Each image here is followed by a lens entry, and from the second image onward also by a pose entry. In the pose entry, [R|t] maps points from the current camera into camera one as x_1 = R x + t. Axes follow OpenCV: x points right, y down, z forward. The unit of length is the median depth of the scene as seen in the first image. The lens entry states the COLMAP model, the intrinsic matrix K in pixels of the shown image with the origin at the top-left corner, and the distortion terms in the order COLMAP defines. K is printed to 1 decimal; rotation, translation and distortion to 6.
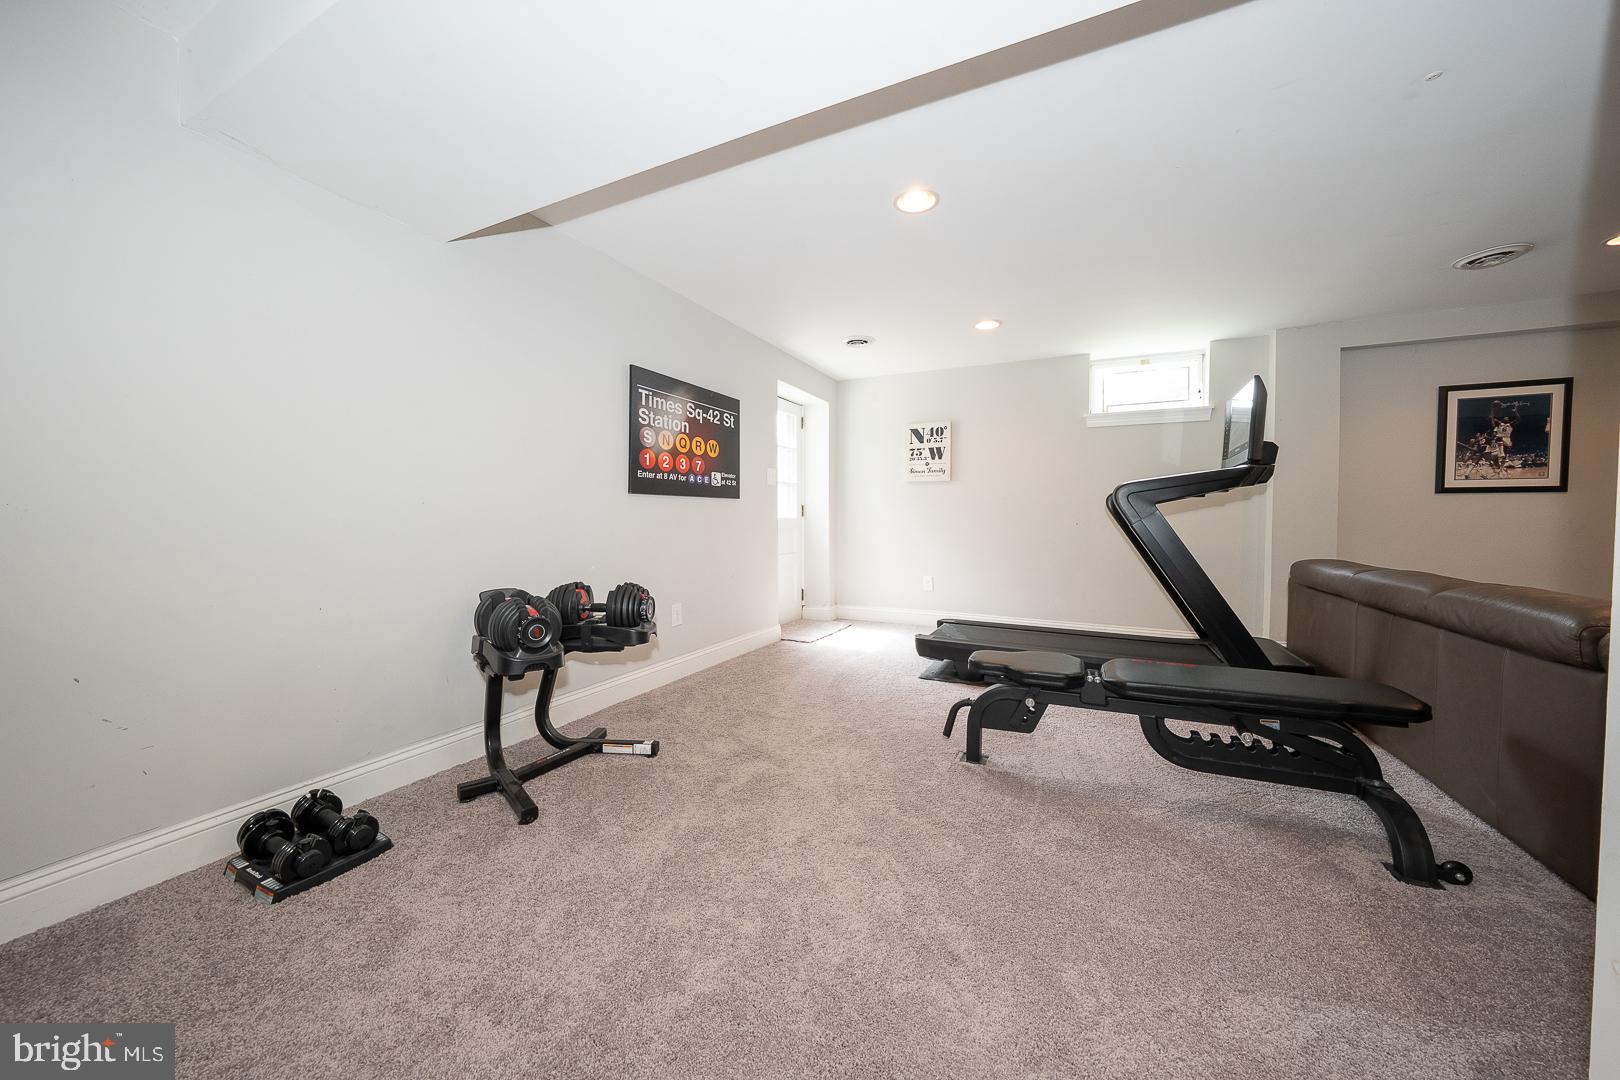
lens RADIAL K [[595.0, 0, 807.0], [0, 595.0, 535.7], [0, 0, 1]] dist [-0.014570, 0.000369]
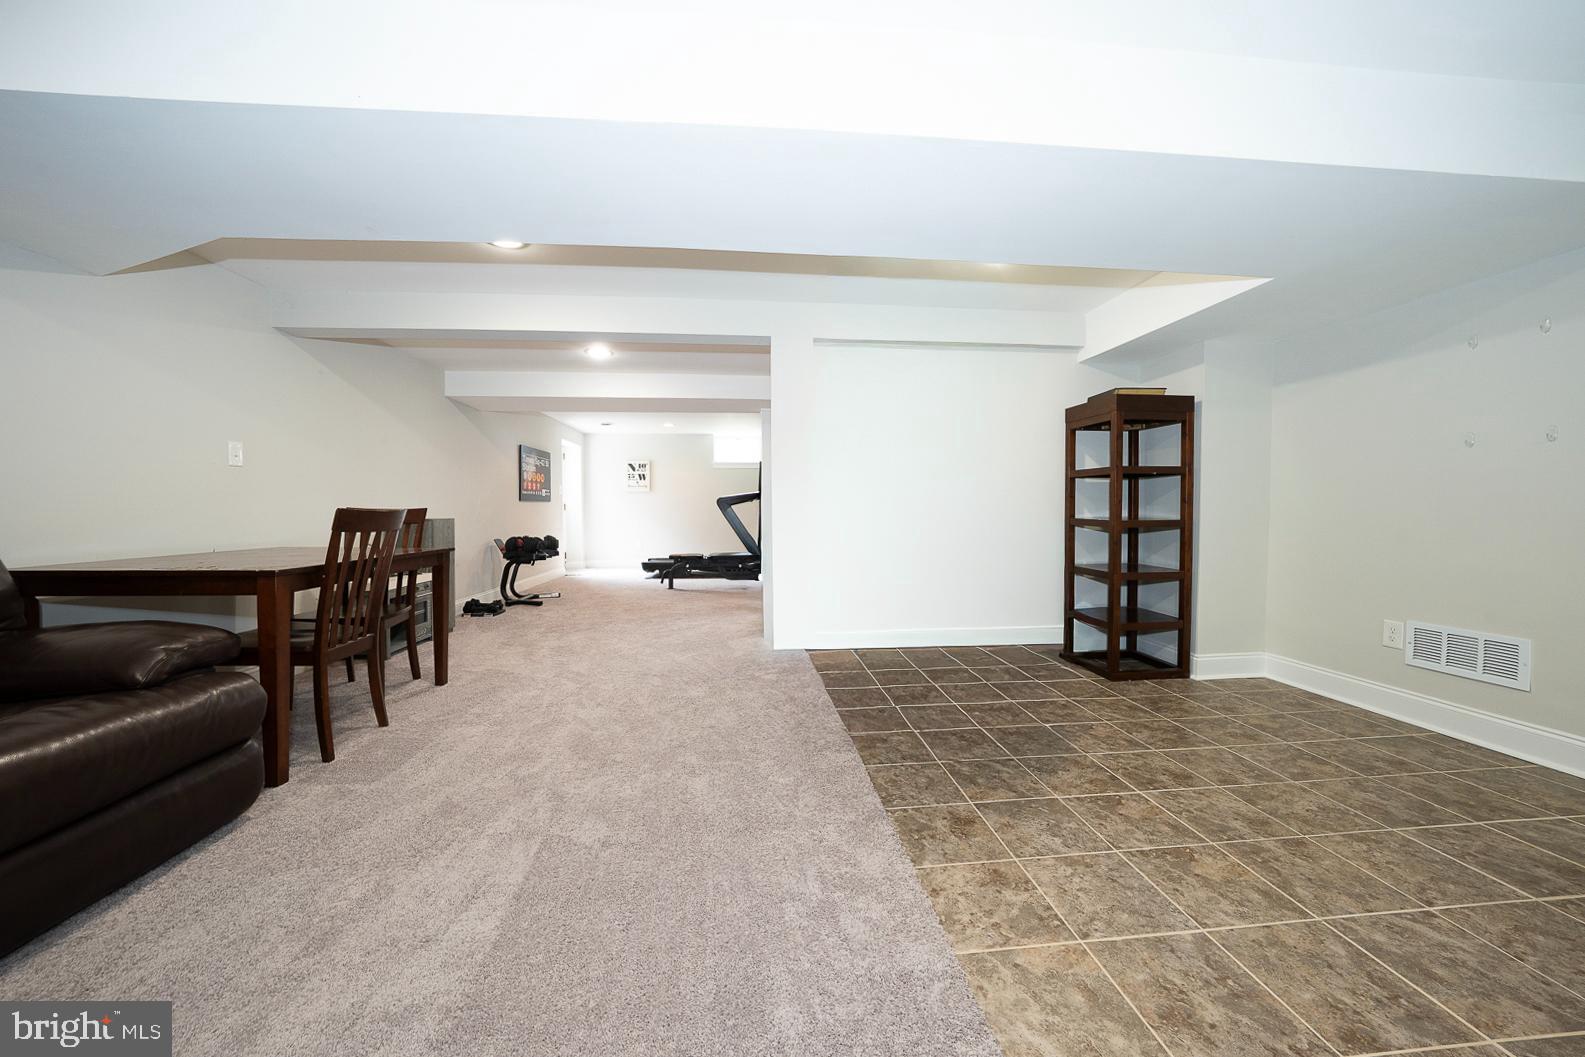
lens RADIAL K [[543.8, 0, 790.5], [0, 543.8, 521.2], [0, 0, 1]] dist [-0.021355, 0.004409]
pose [[0.861171, -0.012281, 0.508167, -0.261060], [0.017061, 0.999843, -0.004748, 0.019597], [-0.508029, 0.012758, 0.861245, -0.744718]]
